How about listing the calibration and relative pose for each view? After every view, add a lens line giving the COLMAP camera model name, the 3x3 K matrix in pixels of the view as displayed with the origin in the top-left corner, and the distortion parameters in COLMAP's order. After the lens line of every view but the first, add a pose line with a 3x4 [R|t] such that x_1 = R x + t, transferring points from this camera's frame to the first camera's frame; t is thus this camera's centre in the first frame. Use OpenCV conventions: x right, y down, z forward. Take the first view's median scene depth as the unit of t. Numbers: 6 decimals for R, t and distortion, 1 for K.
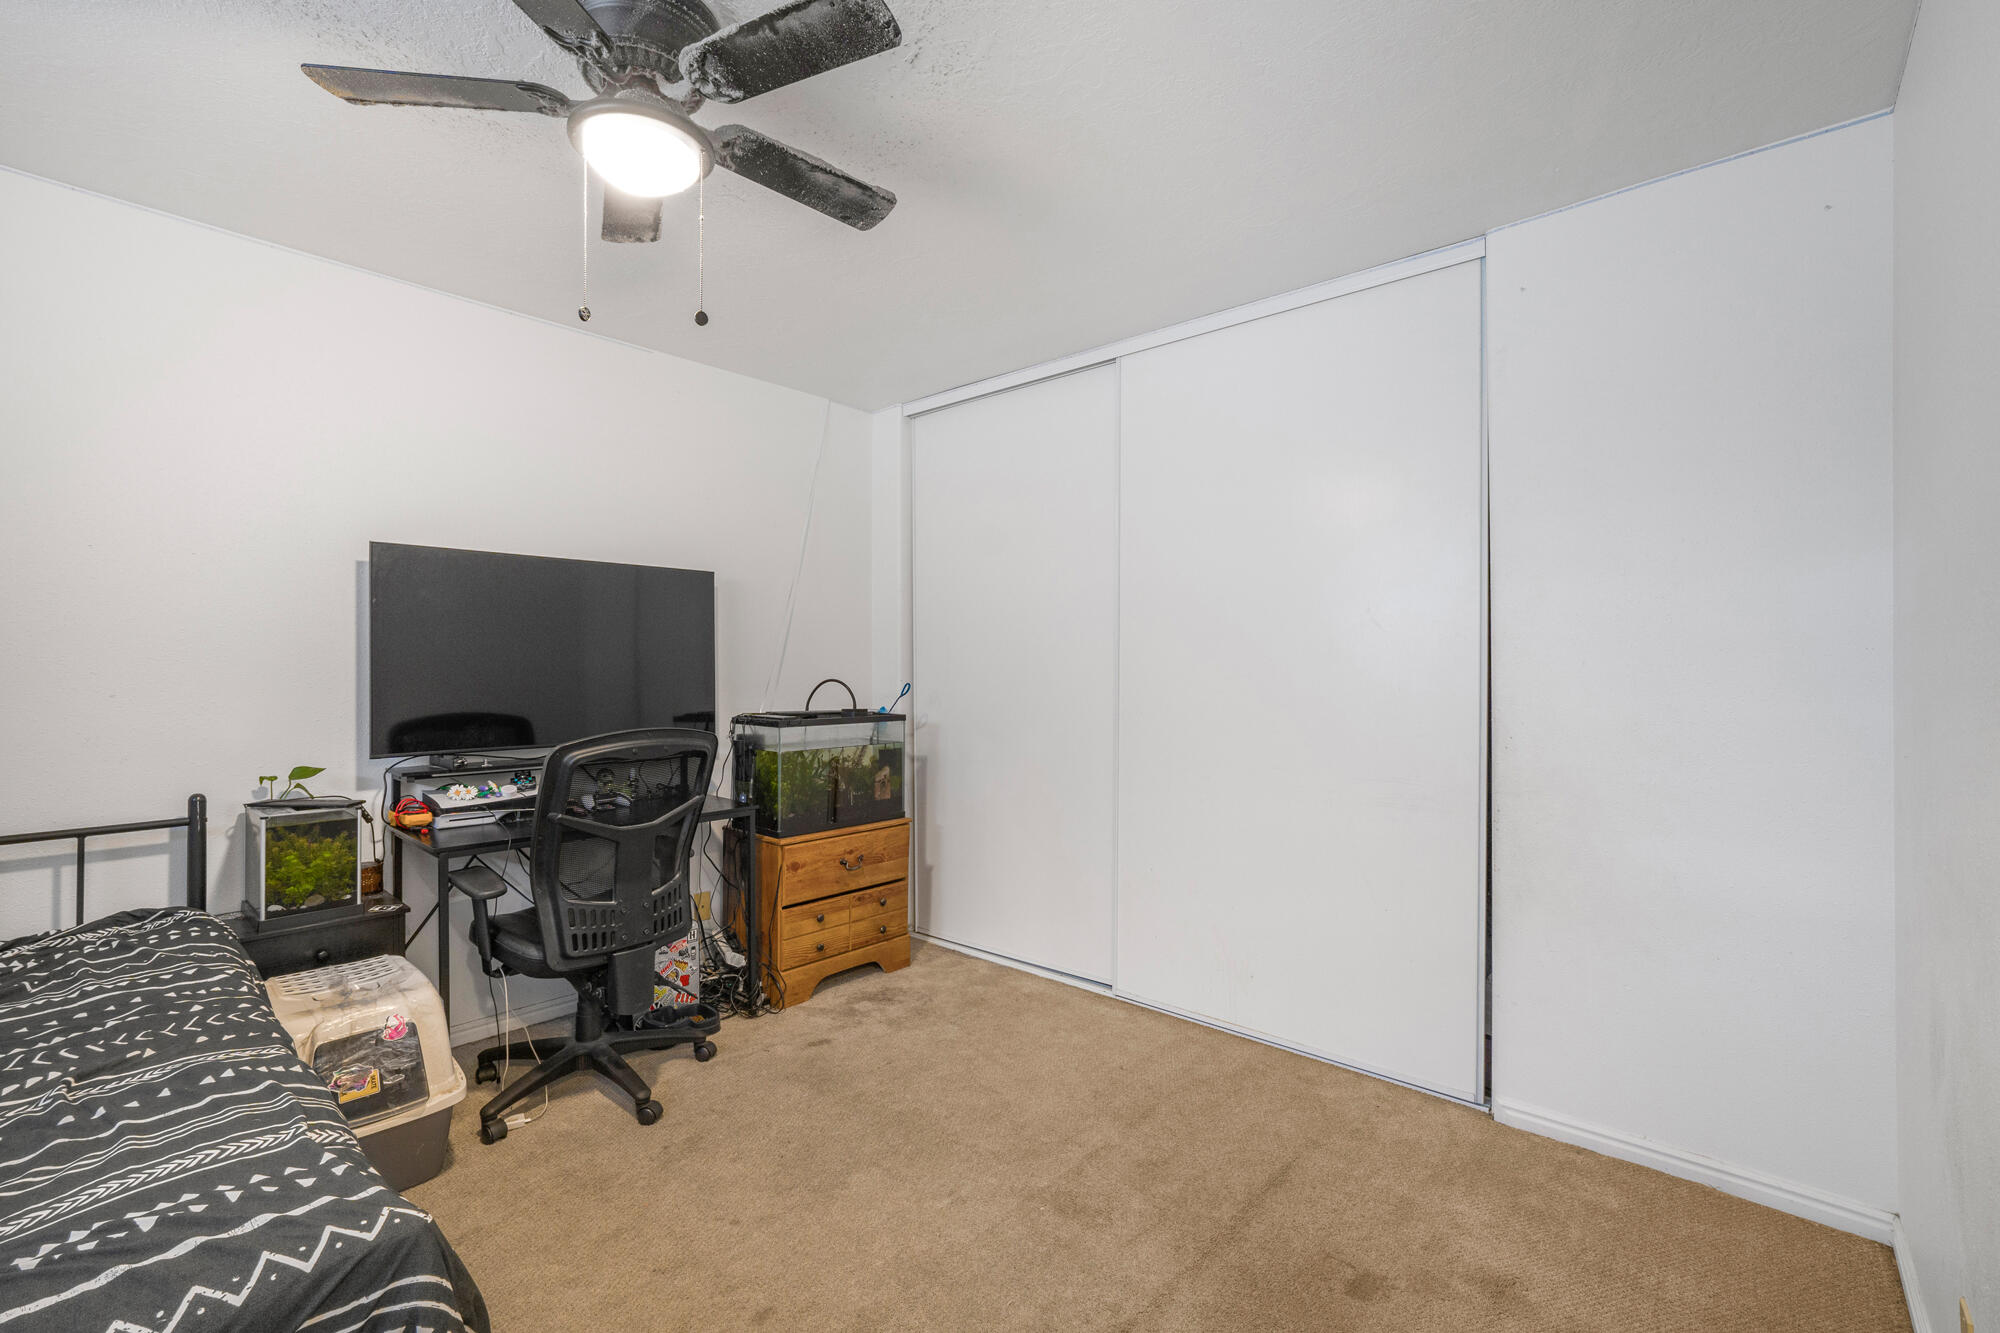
lens RADIAL K [[848.2, 0, 1000.0], [0, 848.2, 666.5], [0, 0, 1]] dist [0.012063, 0.000199]
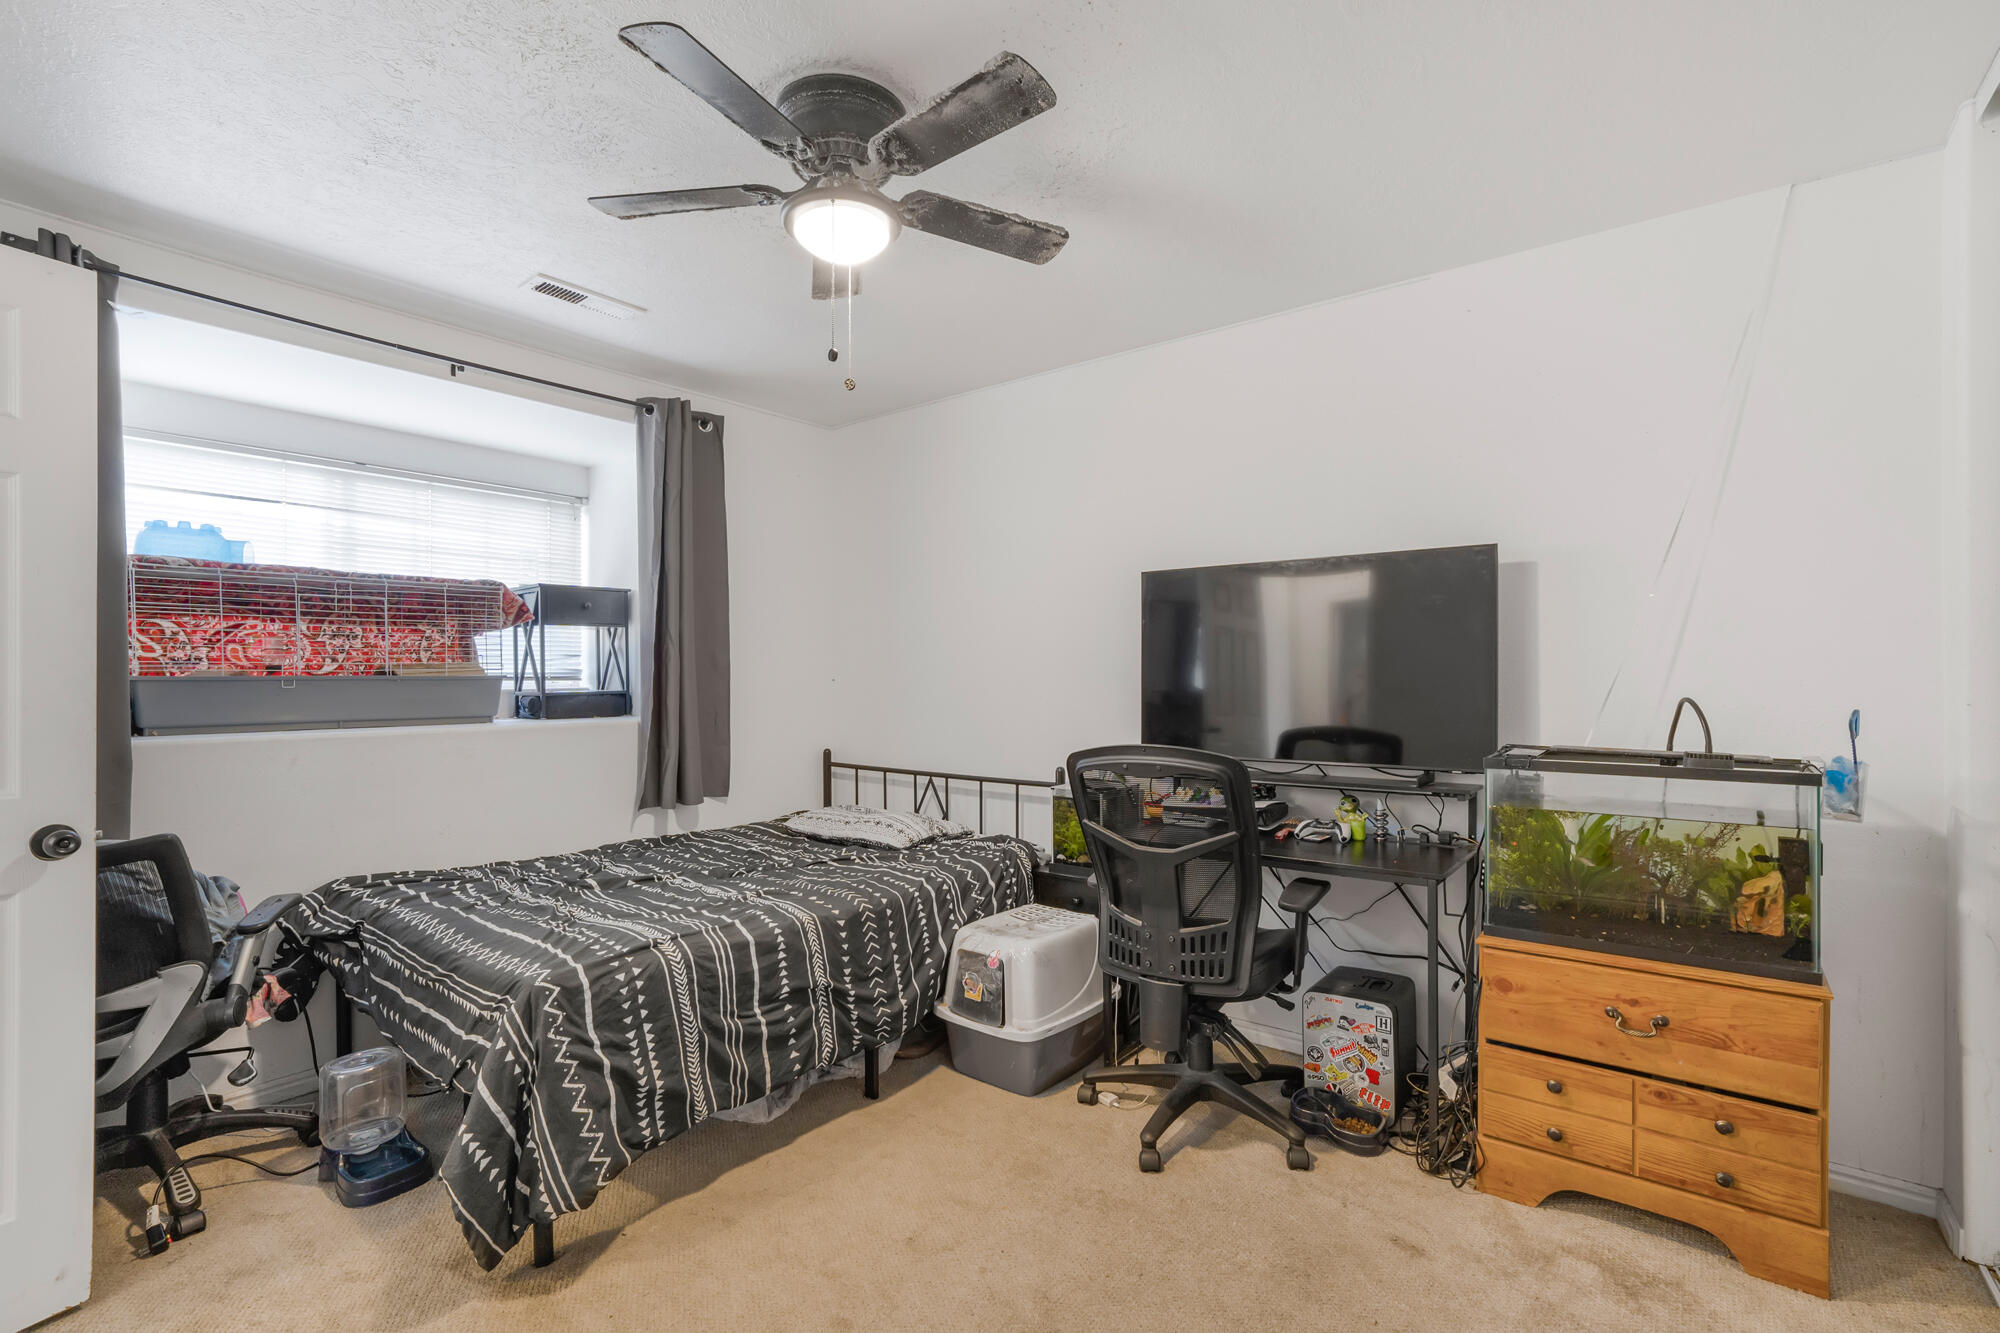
lens RADIAL K [[903.2, 0, 1000.0], [0, 903.2, 666.5], [0, 0, 1]] dist [-0.001754, 0.000395]
pose [[0.101430, -0.015109, -0.994728, 0.407400], [0.001086, 0.999886, -0.015077, 0.003130], [0.994842, 0.000449, 0.101435, 0.548538]]
